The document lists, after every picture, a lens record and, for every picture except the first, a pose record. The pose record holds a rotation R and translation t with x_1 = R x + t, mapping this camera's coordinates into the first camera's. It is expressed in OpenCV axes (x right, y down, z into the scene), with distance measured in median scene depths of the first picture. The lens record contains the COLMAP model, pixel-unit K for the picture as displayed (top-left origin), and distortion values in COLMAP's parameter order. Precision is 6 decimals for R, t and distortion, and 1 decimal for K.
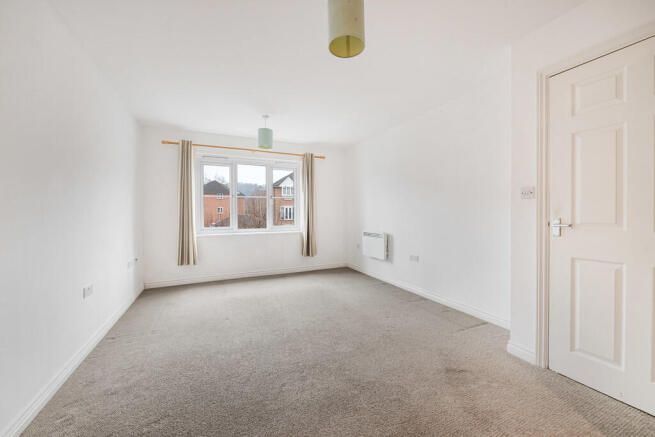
lens RADIAL K [[253.3, 0, 326.0], [0, 253.3, 214.0], [0, 0, 1]] dist [0.001571, -0.000993]
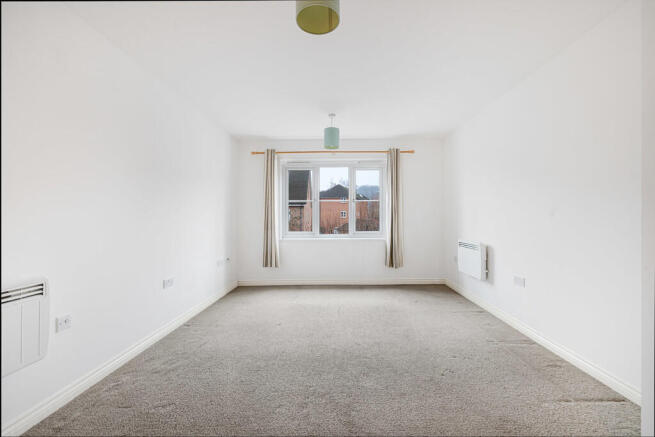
lens RADIAL K [[276.7, 0, 328.2], [0, 276.7, 214.9], [0, 0, 1]] dist [0.000378, -0.000833]
pose [[0.907483, -0.006288, -0.420042, 0.161016], [0.001227, 0.999923, -0.012318, -0.001495], [0.420088, 0.010663, 0.907421, 0.061829]]
